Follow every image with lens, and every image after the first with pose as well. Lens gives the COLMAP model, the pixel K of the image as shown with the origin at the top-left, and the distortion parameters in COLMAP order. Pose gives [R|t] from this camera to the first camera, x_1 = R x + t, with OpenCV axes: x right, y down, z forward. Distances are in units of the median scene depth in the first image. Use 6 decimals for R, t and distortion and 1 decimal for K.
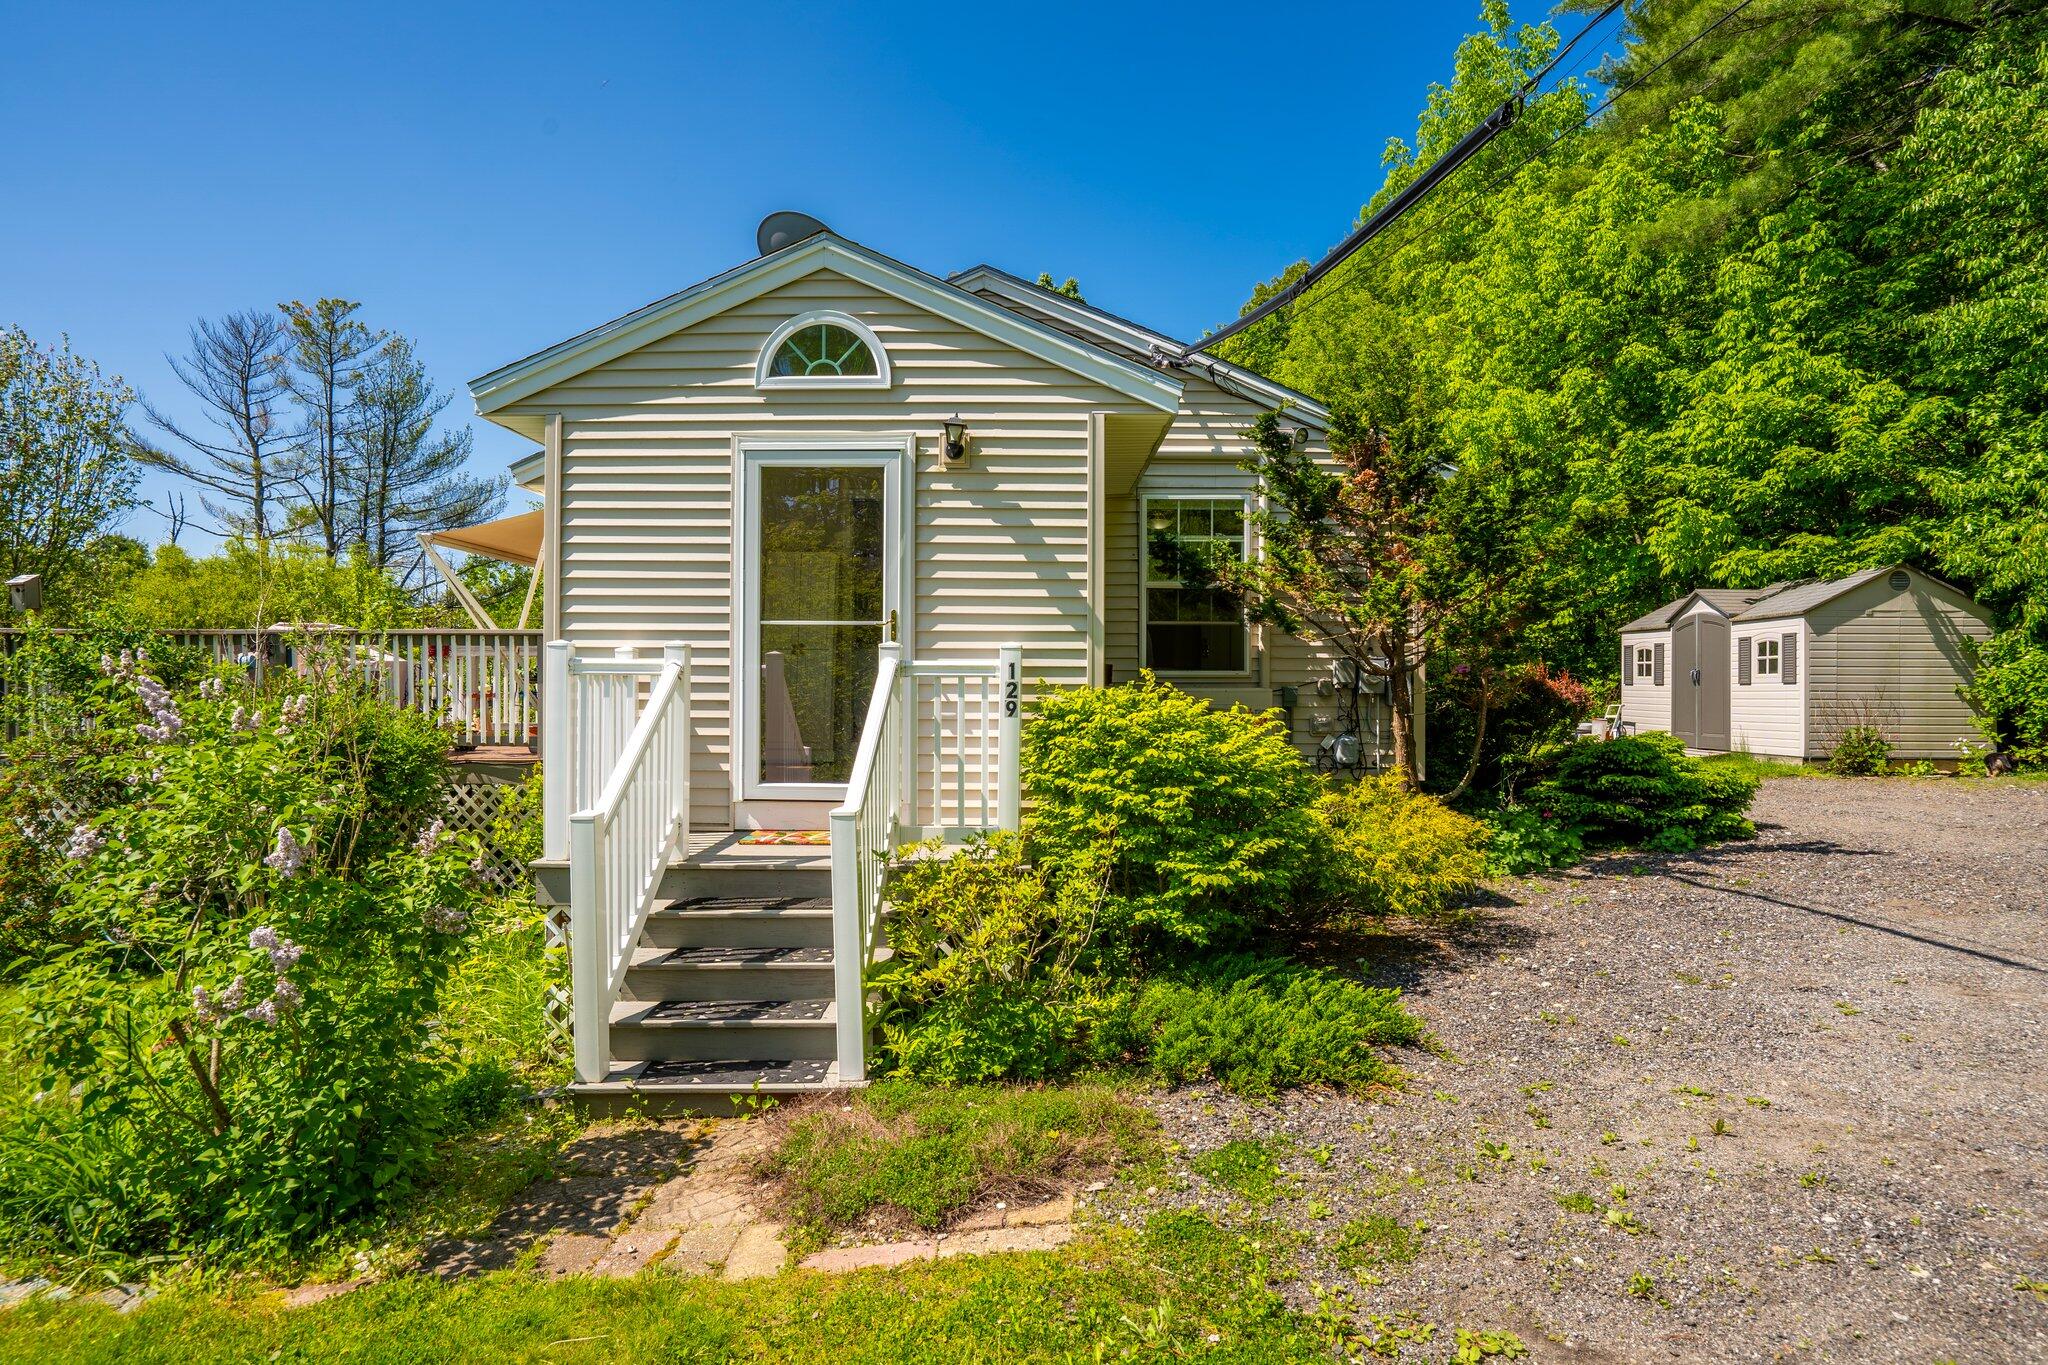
lens RADIAL K [[1161.9, 0, 1021.1], [0, 1161.9, 682.1], [0, 0, 1]] dist [-0.000742, 0.002380]
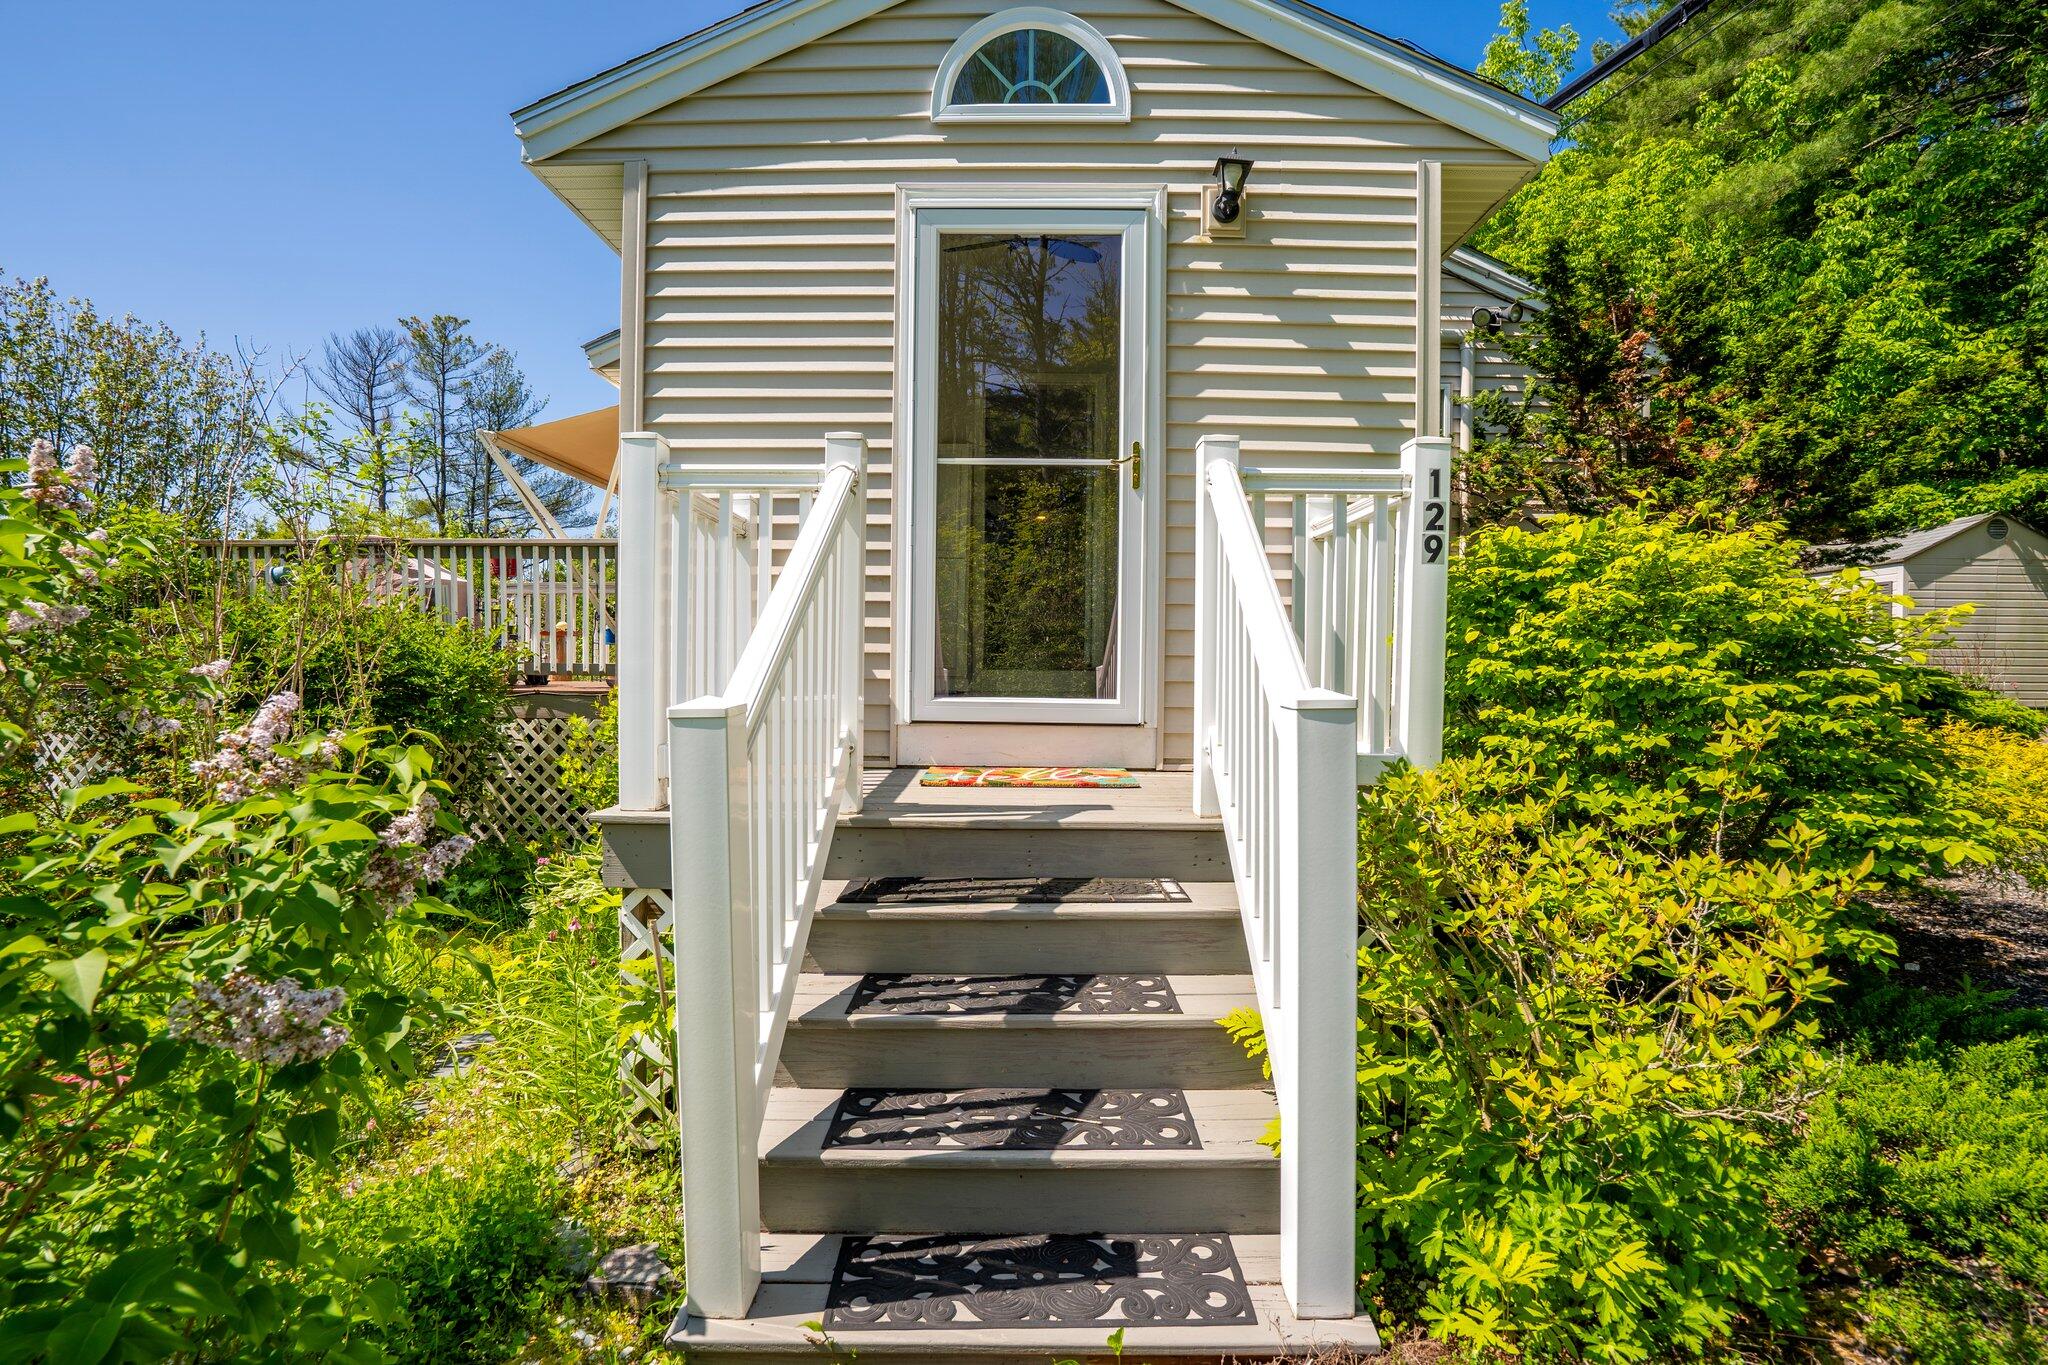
lens RADIAL K [[939.0, 0, 1023.4], [0, 939.0, 676.6], [0, 0, 1]] dist [-0.029838, 0.000022]
pose [[0.999921, 0.004602, 0.011733, -0.179281], [-0.004763, 0.999894, 0.013748, 0.066543], [-0.011669, -0.013803, 0.999837, 0.447417]]
